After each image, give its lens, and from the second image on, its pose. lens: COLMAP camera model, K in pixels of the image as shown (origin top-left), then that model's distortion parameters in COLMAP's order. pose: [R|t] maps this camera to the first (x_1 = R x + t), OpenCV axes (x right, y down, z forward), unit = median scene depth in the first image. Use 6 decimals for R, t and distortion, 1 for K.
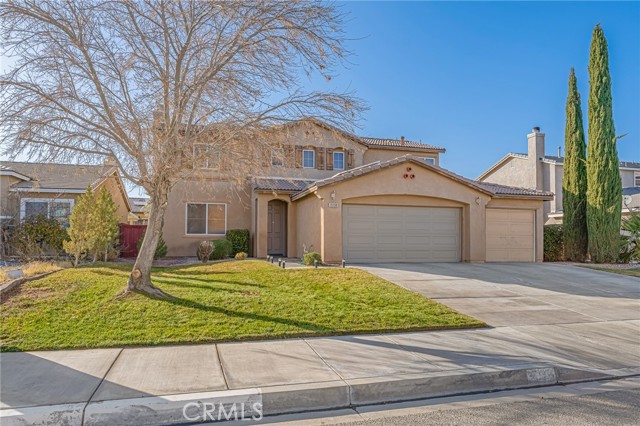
lens RADIAL K [[431.3, 0, 322.1], [0, 431.3, 240.5], [0, 0, 1]] dist [0.003196, -0.000592]
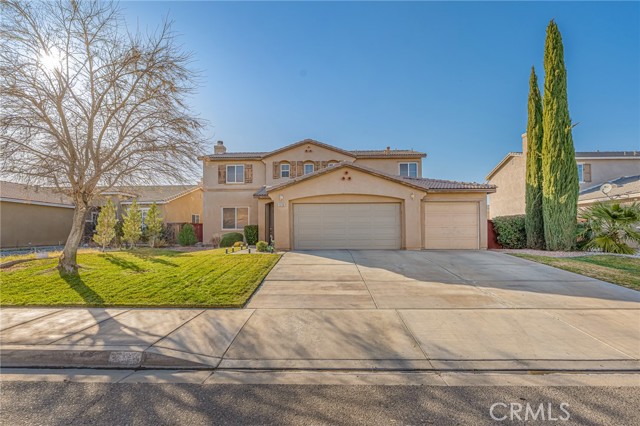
lens RADIAL K [[310.9, 0, 319.4], [0, 310.9, 234.3], [0, 0, 1]] dist [-0.006736, 0.002160]
pose [[0.951311, -0.010935, -0.308038, 0.342700], [0.012449, 0.999918, 0.002949, 0.003882], [0.307981, -0.006640, 0.951369, 0.122550]]
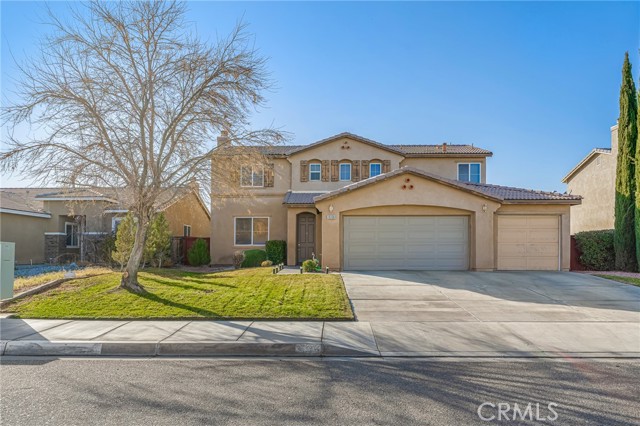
lens RADIAL K [[453.6, 0, 317.9], [0, 453.6, 259.3], [0, 0, 1]] dist [-0.001687, 0.003915]
pose [[0.955628, -0.001077, -0.294573, 0.273298], [0.007464, 0.999761, 0.020558, 0.000894], [0.294481, -0.021844, 0.955408, -0.096511]]
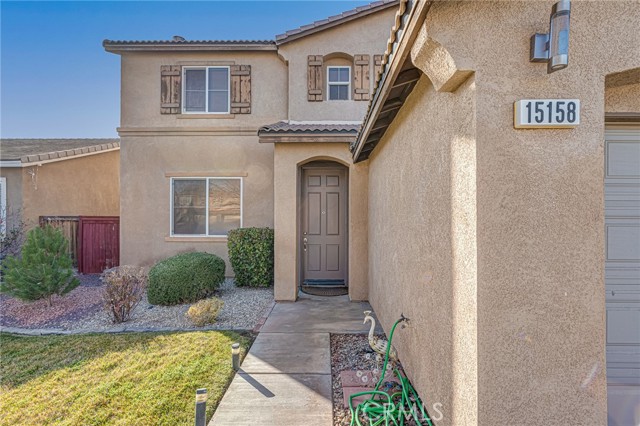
lens RADIAL K [[336.4, 0, 323.2], [0, 336.4, 219.1], [0, 0, 1]] dist [-0.019661, -0.000807]
pose [[0.960943, -0.006257, -0.276677, -0.012431], [0.008139, 0.999951, 0.005655, -0.039077], [0.276628, -0.007686, 0.960946, 0.704581]]
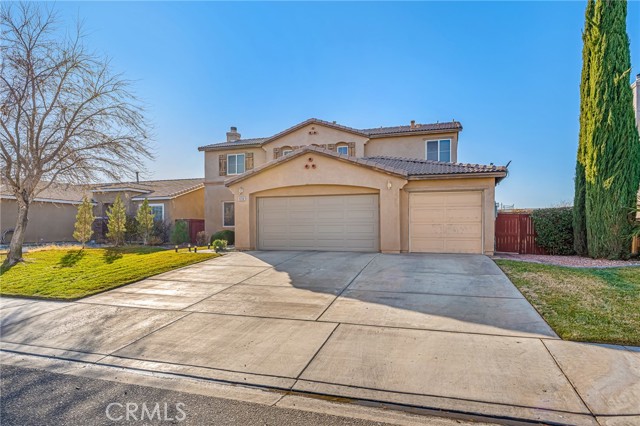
lens RADIAL K [[387.1, 0, 315.4], [0, 387.1, 242.0], [0, 0, 1]] dist [-0.001451, 0.001943]
pose [[0.821500, 0.009513, -0.570129, 0.635275], [0.005933, 0.999664, 0.025230, 0.006214], [0.570177, -0.024109, 0.821168, 0.213870]]
